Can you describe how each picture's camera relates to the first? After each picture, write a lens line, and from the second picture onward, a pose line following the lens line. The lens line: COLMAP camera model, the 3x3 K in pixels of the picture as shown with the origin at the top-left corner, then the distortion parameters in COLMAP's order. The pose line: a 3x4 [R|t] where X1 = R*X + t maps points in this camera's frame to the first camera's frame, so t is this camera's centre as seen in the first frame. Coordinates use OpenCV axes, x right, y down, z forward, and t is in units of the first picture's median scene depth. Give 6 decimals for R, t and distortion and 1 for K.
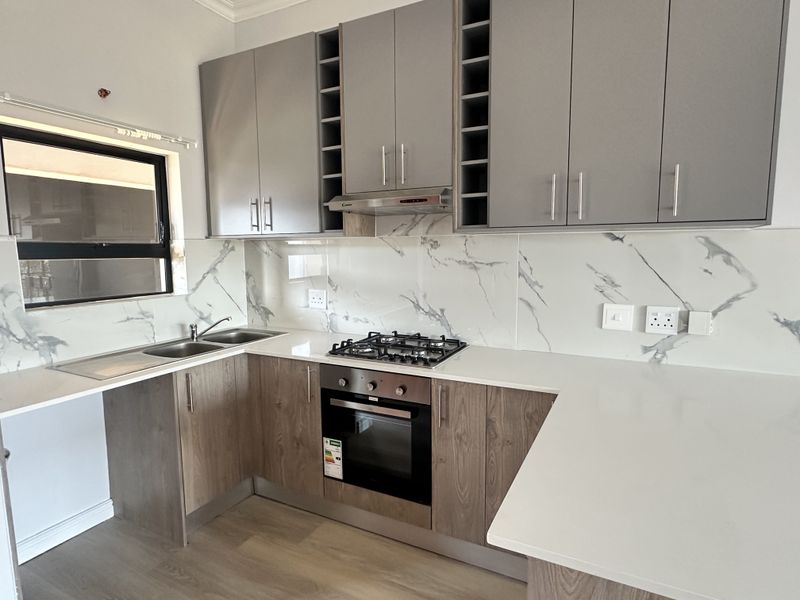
lens RADIAL K [[446.4, 0, 399.7], [0, 446.4, 302.1], [0, 0, 1]] dist [-0.015795, 0.003903]
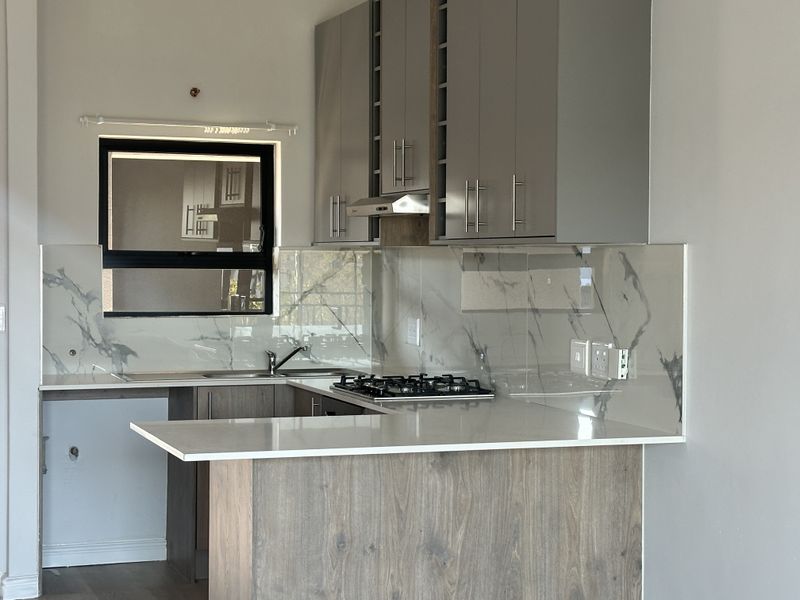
lens RADIAL K [[1621.5, 0, 401.5], [0, 1621.5, 302.1], [0, 0, 1]] dist [-0.000890, 0.000000]
pose [[0.719080, 0.030117, -0.694275, 2.026564], [-0.090297, 0.994640, -0.050377, 0.100172], [0.689036, 0.098916, 0.717945, -1.106913]]
